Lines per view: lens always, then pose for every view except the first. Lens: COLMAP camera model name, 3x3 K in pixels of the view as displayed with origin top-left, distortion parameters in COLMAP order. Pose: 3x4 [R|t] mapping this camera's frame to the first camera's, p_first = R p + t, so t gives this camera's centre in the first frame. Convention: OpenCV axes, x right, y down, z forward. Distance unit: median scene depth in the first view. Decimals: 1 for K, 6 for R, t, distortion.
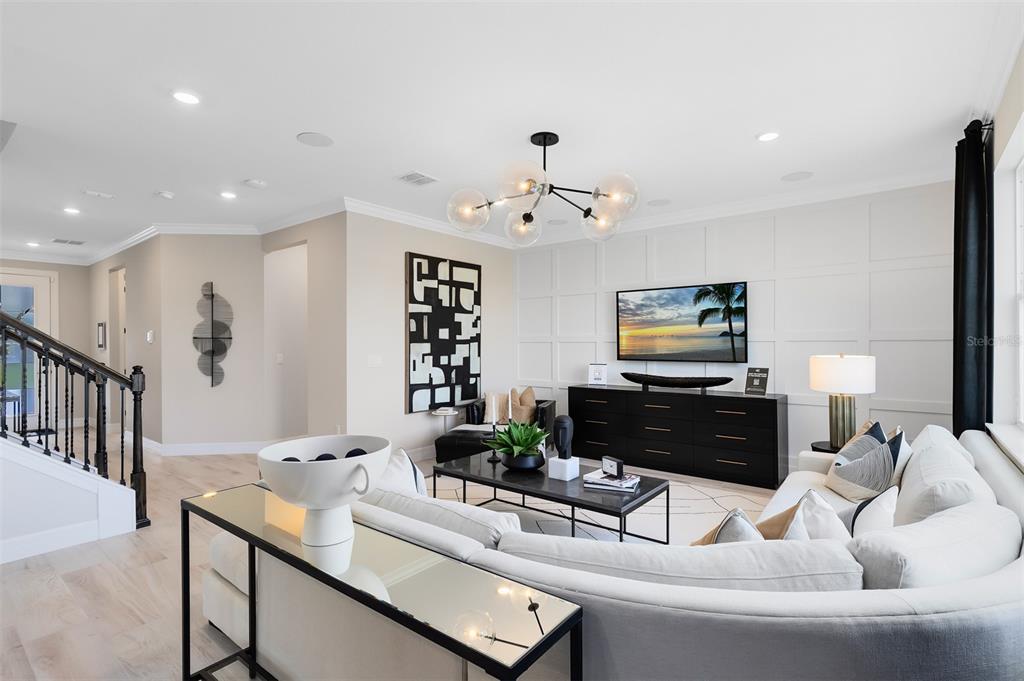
lens RADIAL K [[484.8, 0, 512.1], [0, 484.8, 336.5], [0, 0, 1]] dist [0.005012, -0.000244]
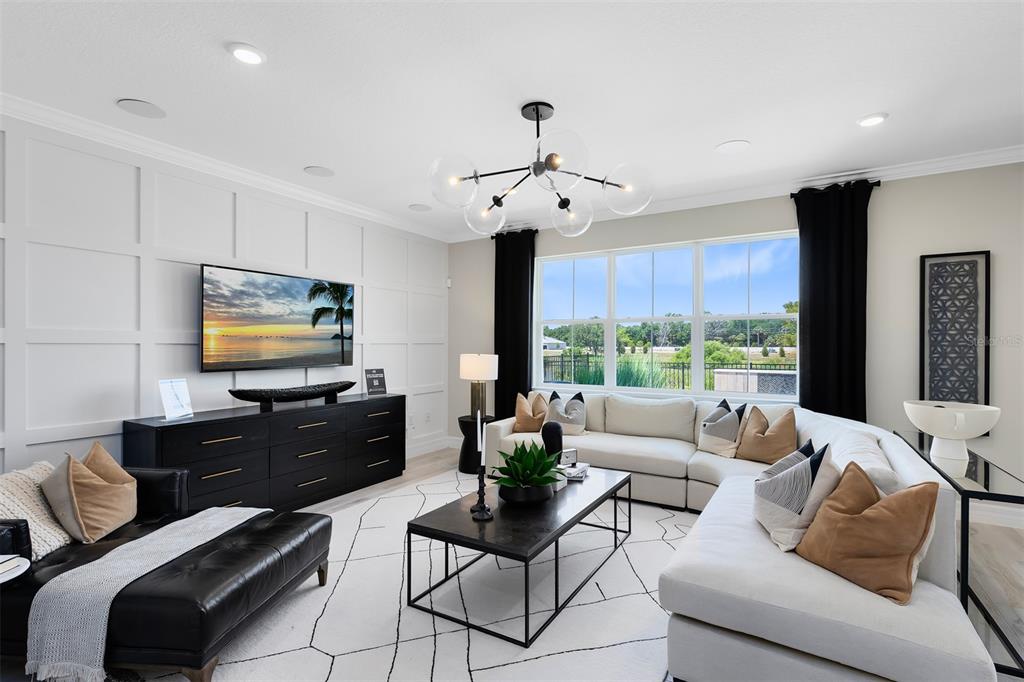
lens RADIAL K [[484.8, 0, 513.2], [0, 484.8, 346.7], [0, 0, 1]] dist [0.005012, -0.000244]
pose [[-0.141030, 0.003406, 0.989999, -0.523068], [-0.002741, 0.999989, -0.003831, 0.017185], [-0.990002, -0.003254, -0.141019, 0.769123]]
